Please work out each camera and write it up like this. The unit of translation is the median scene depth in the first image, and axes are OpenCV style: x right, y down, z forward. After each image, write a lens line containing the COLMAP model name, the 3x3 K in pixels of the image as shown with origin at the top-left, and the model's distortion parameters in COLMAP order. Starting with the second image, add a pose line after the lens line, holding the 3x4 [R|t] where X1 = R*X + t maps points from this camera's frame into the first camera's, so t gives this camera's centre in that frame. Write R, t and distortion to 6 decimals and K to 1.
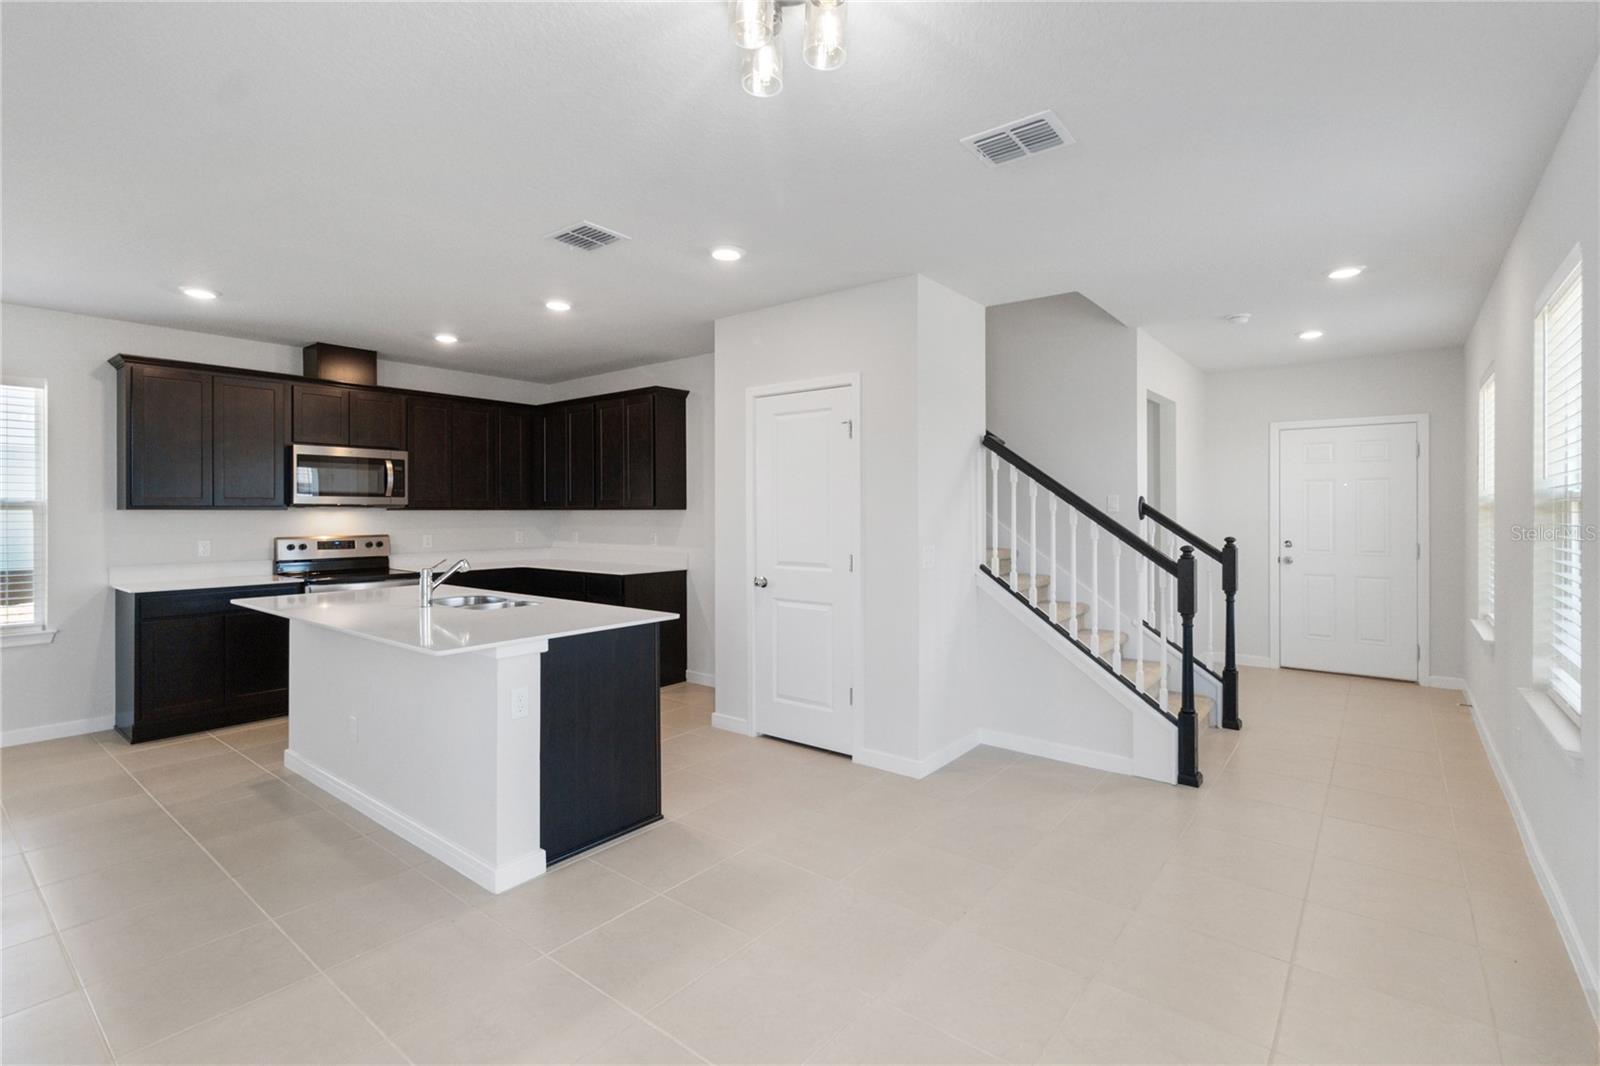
lens RADIAL K [[738.5, 0, 813.7], [0, 738.5, 510.3], [0, 0, 1]] dist [0.002949, 0.000223]
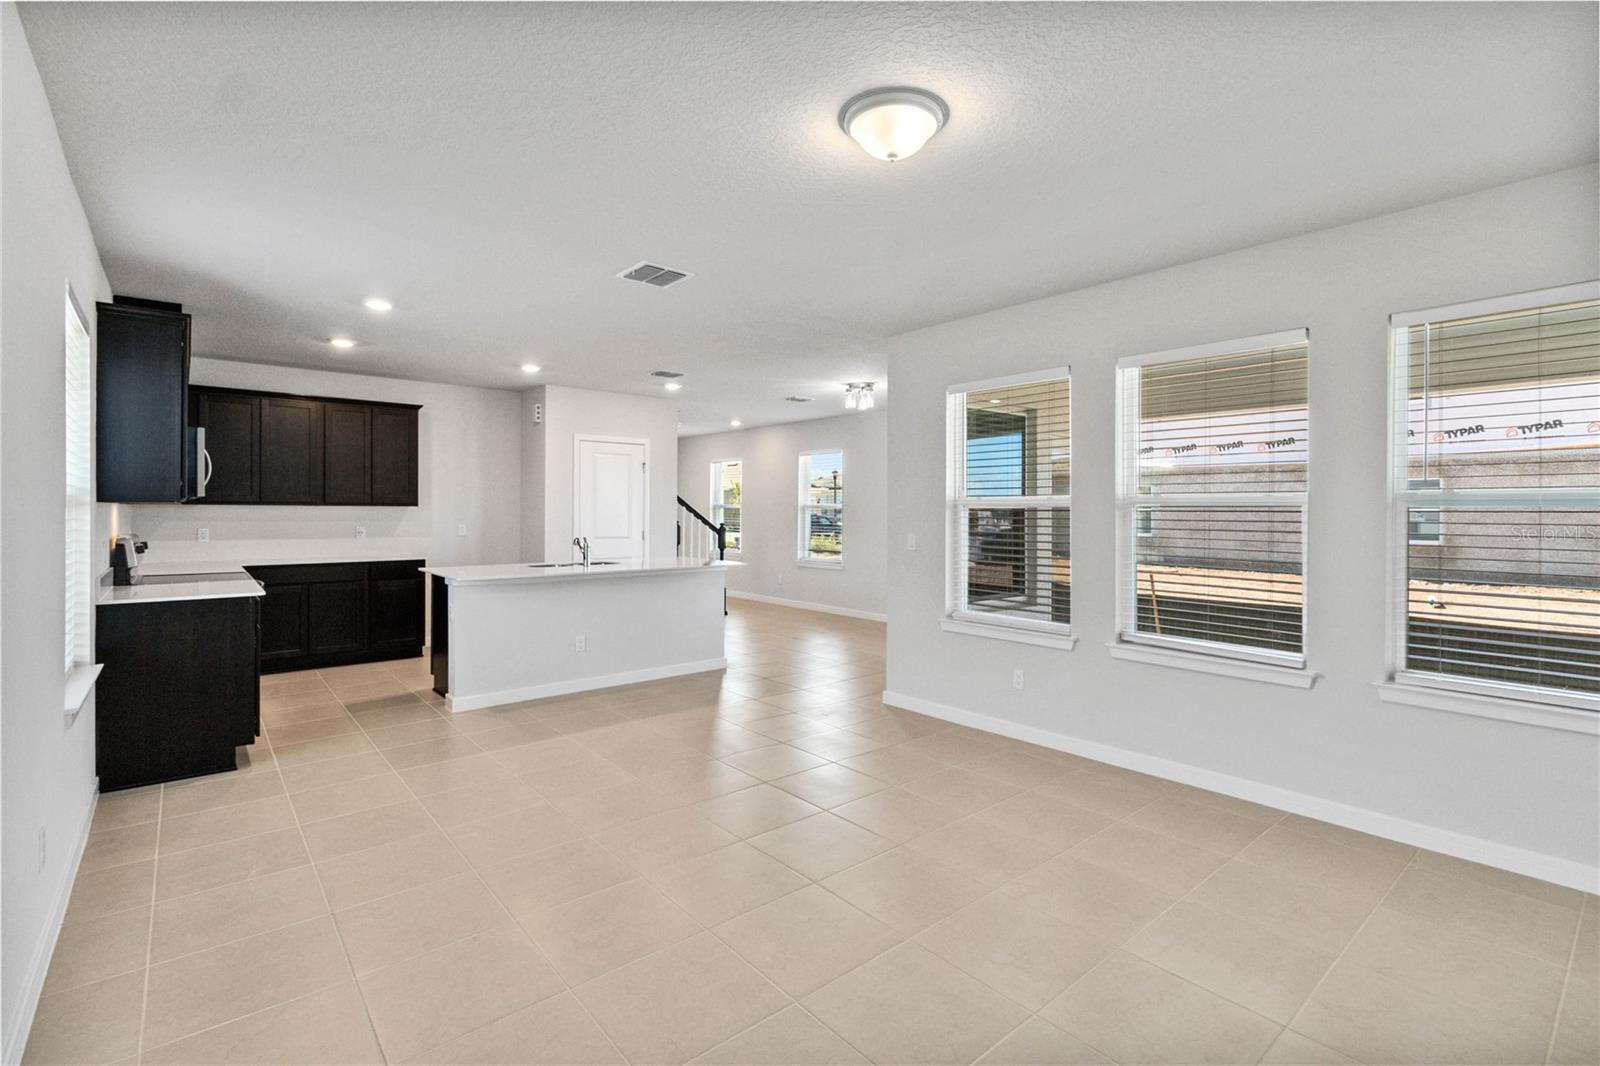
lens RADIAL K [[738.5, 0, 813.7], [0, 738.5, 510.3], [0, 0, 1]] dist [0.002949, 0.000223]
pose [[0.194686, 0.002056, 0.980863, -1.524364], [-0.006993, 0.999975, -0.000708, 0.003044], [-0.980841, -0.006721, 0.194696, 0.145953]]
